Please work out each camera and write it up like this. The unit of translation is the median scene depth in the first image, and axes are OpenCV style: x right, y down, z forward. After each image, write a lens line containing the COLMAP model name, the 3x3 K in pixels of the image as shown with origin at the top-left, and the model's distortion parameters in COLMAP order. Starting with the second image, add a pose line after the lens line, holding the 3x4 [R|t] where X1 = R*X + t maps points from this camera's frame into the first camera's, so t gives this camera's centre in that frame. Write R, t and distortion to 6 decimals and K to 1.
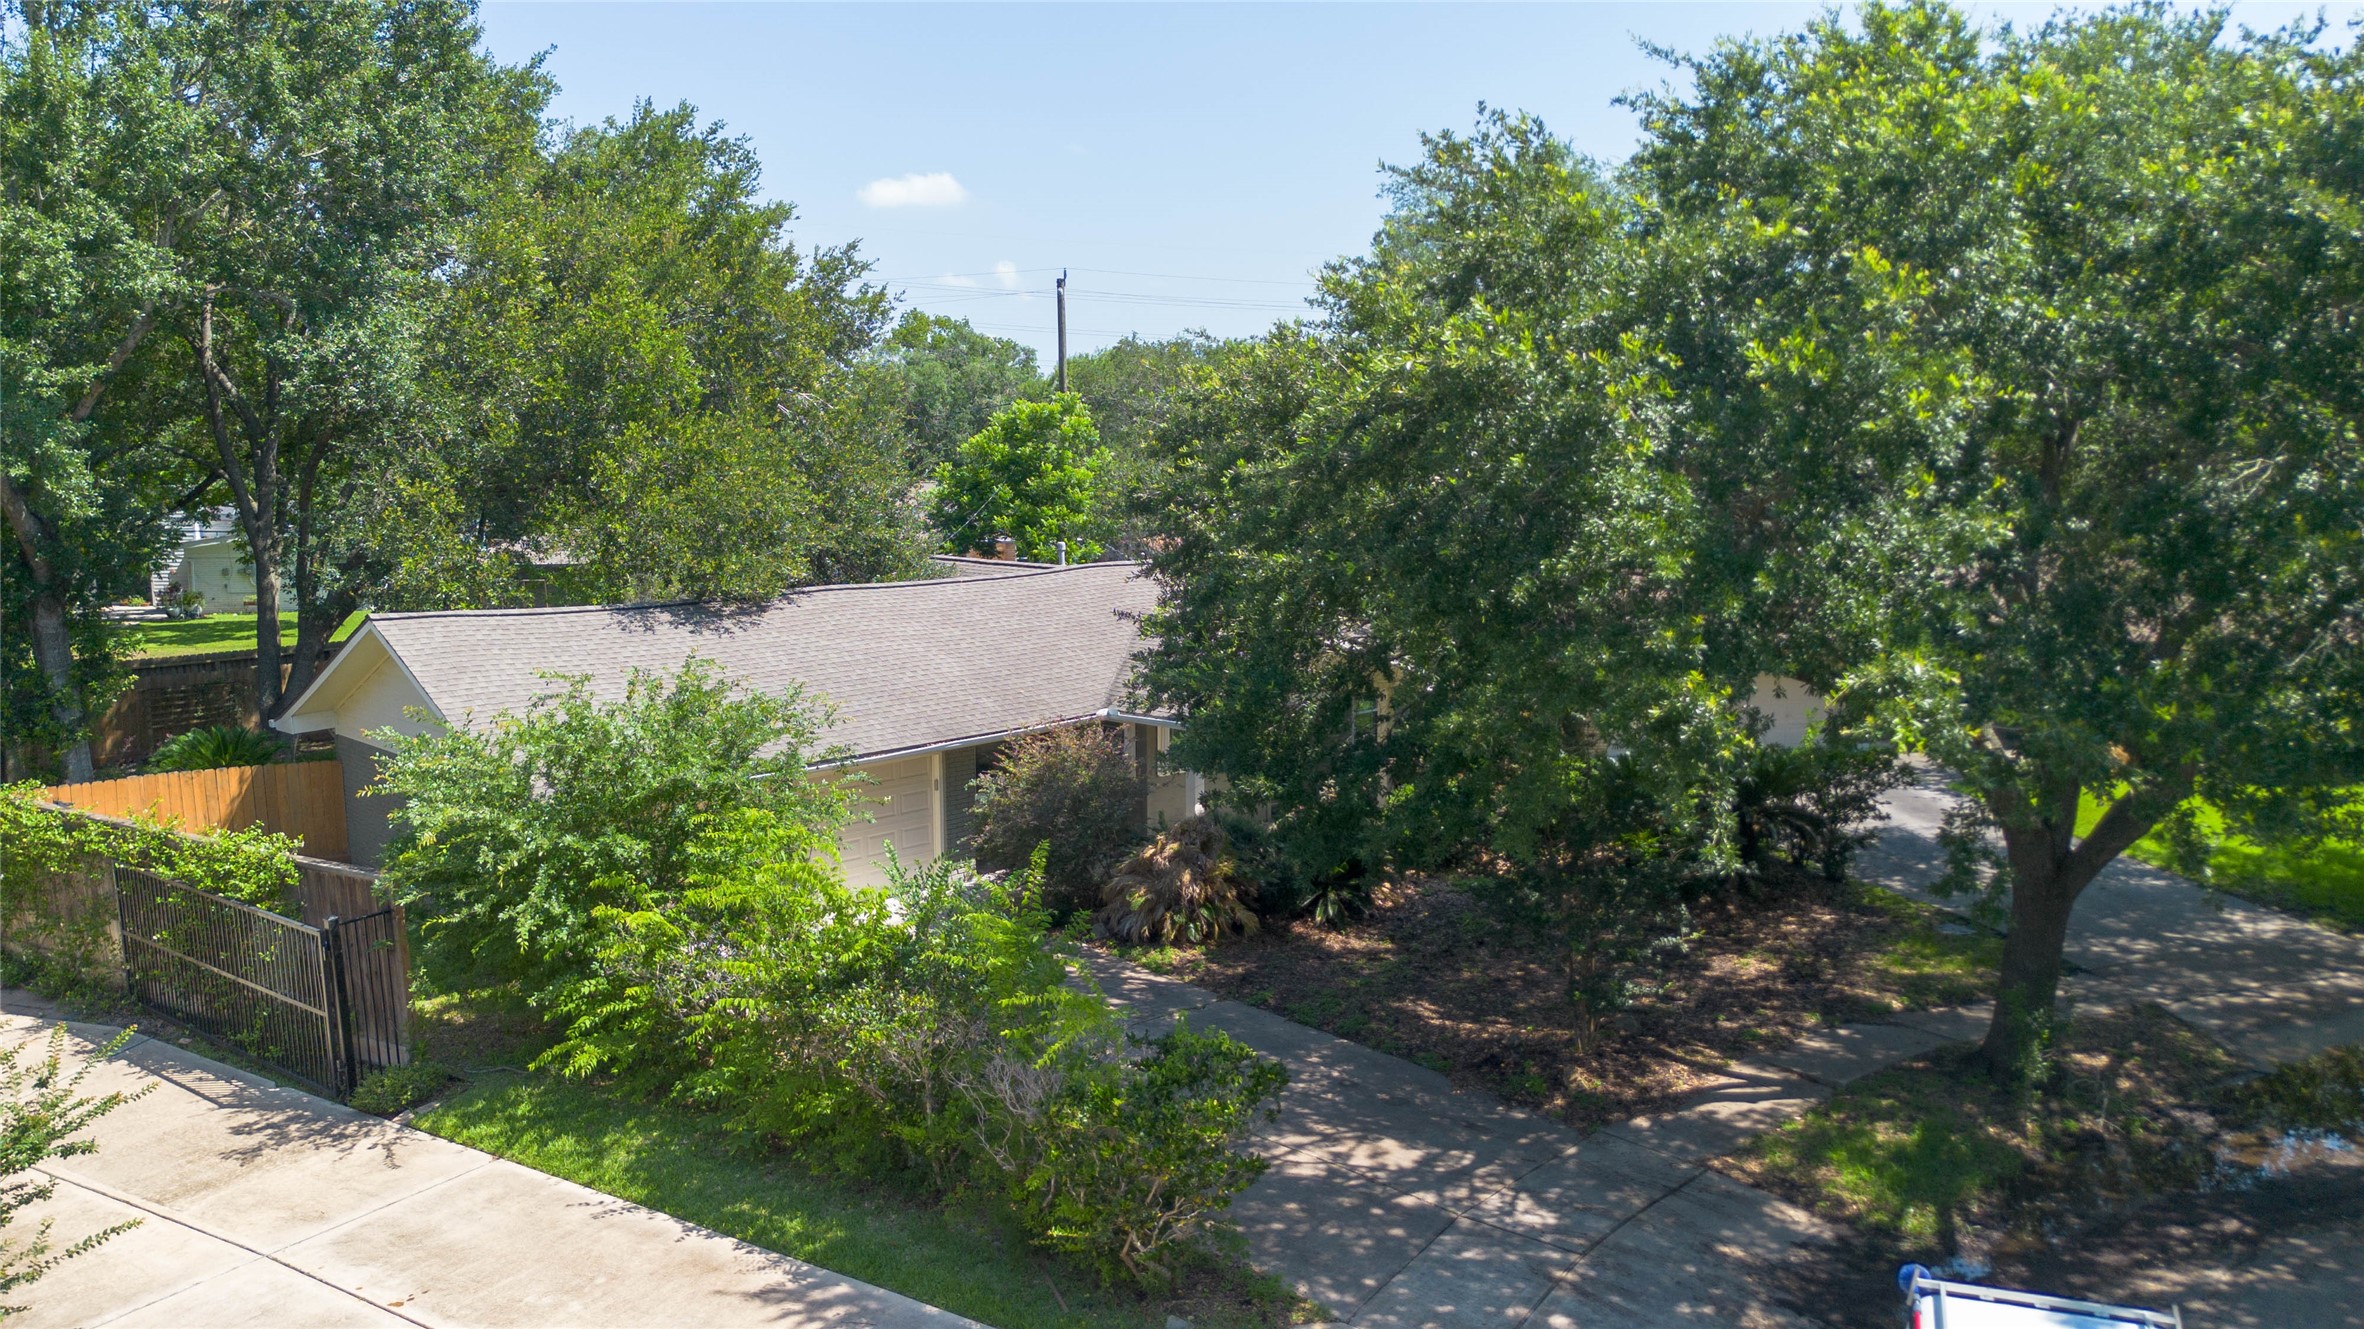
lens RADIAL K [[1716.0, 0, 1189.3], [0, 1716.0, 634.5], [0, 0, 1]] dist [0.097795, -0.097259]
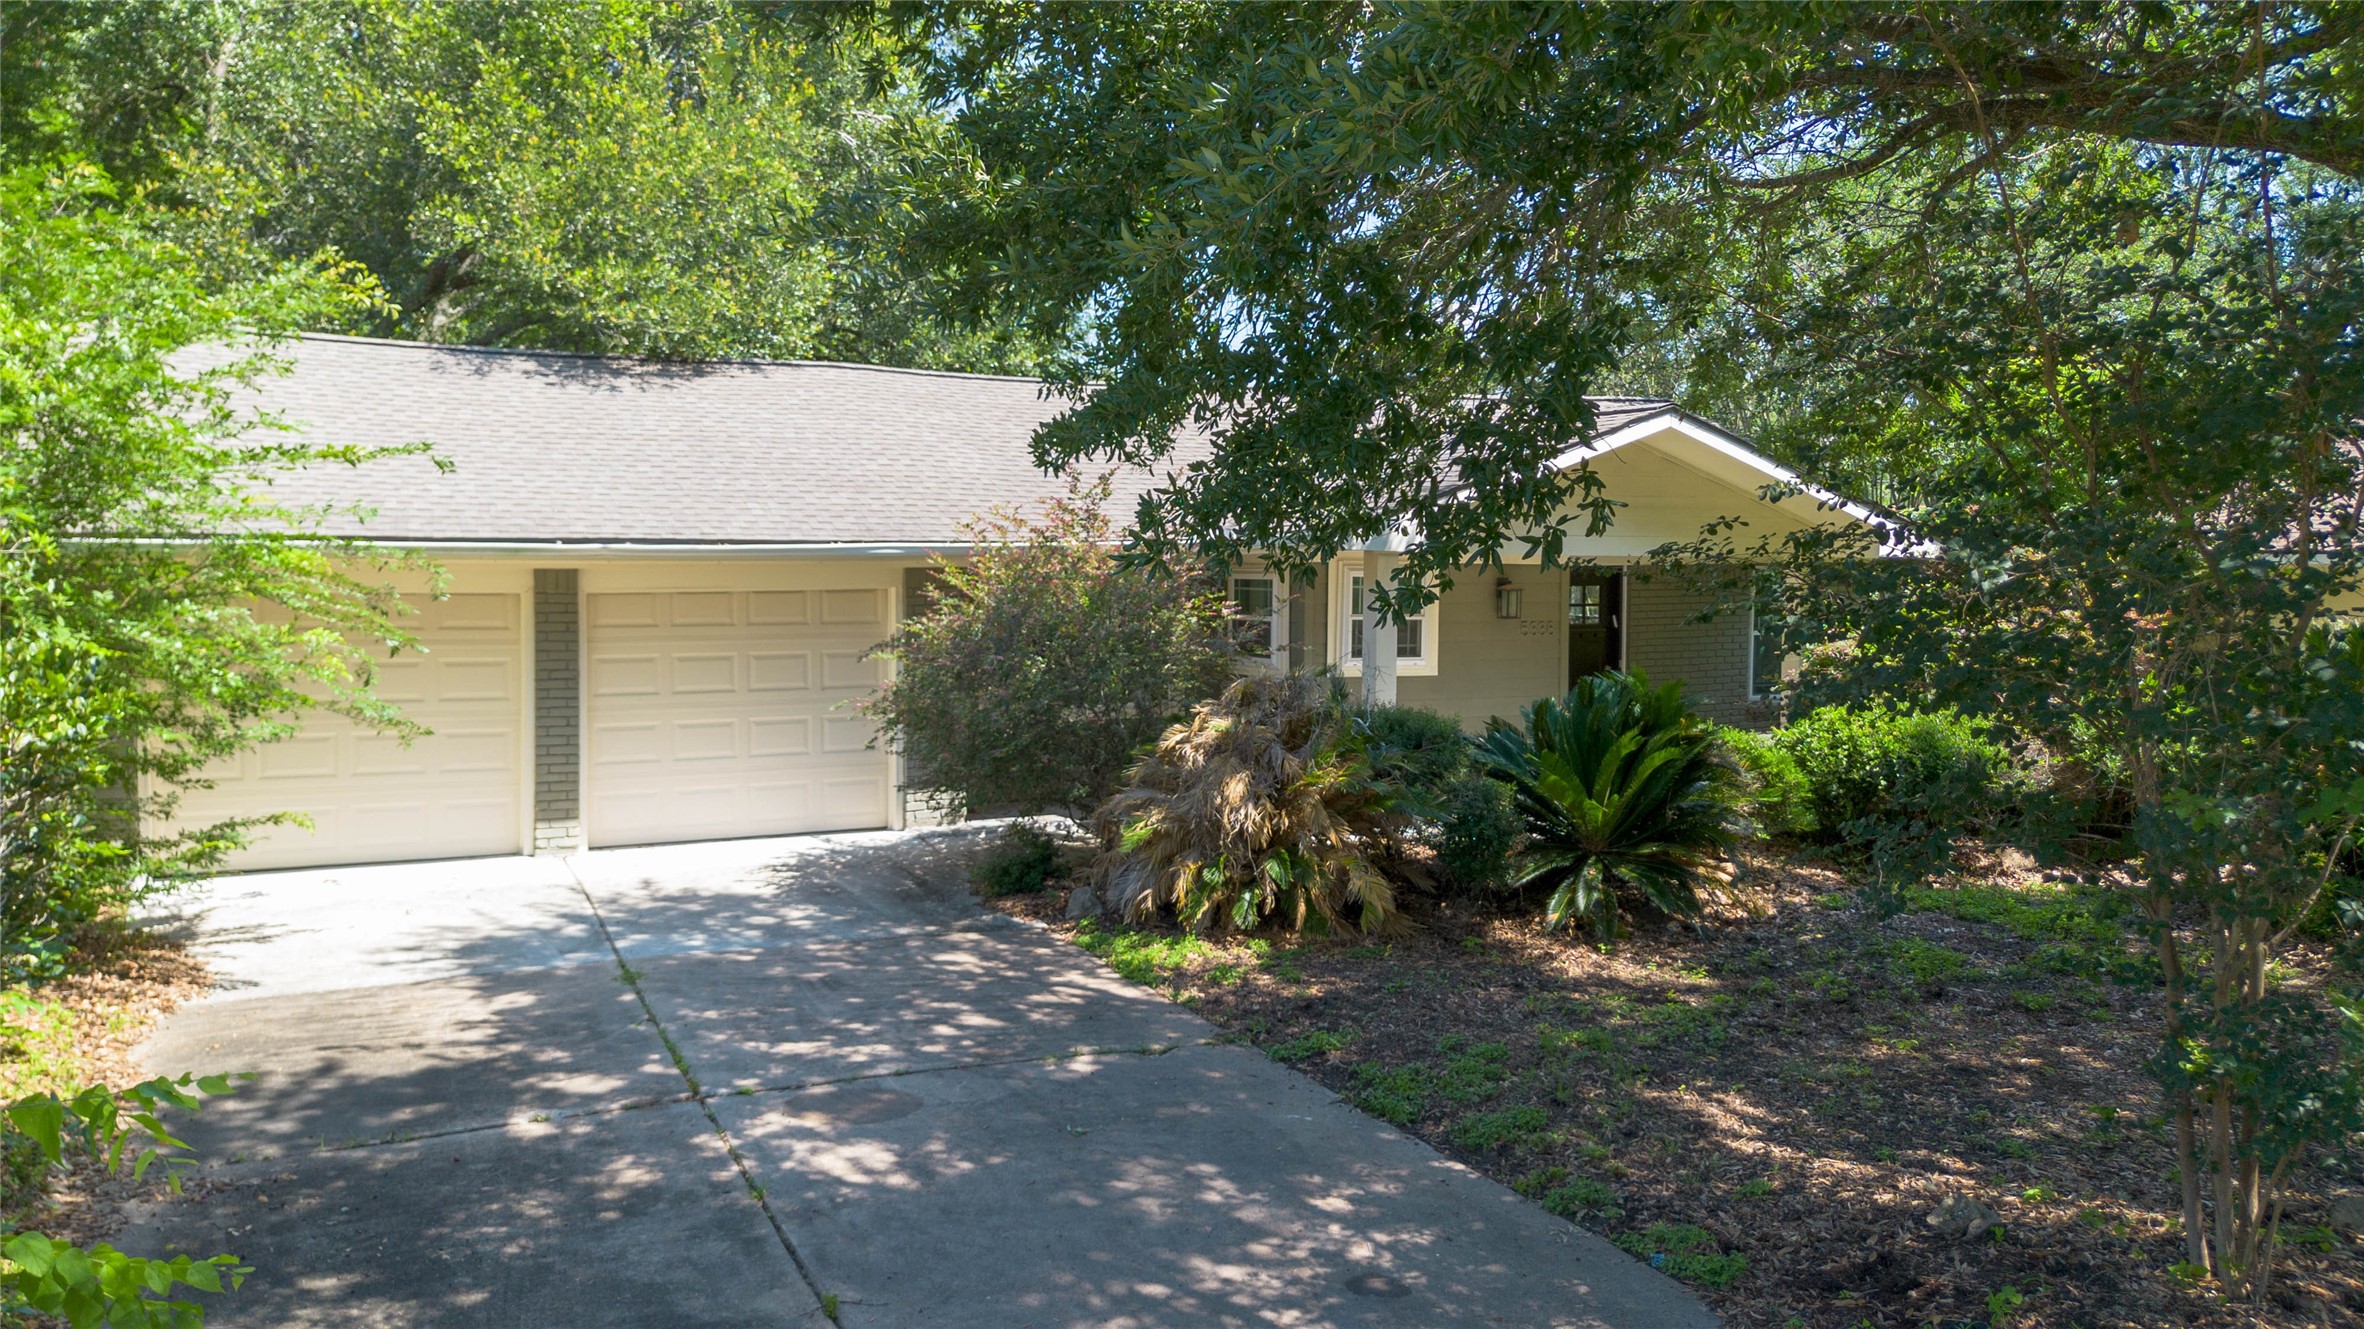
lens RADIAL K [[1716.0, 0, 1189.3], [0, 1716.0, 634.5], [0, 0, 1]] dist [0.097795, -0.097259]
pose [[0.953697, 0.018166, -0.300220, 0.124444], [-0.043871, 0.995901, -0.079100, 0.136570], [0.297552, 0.088608, 0.950585, 0.549688]]
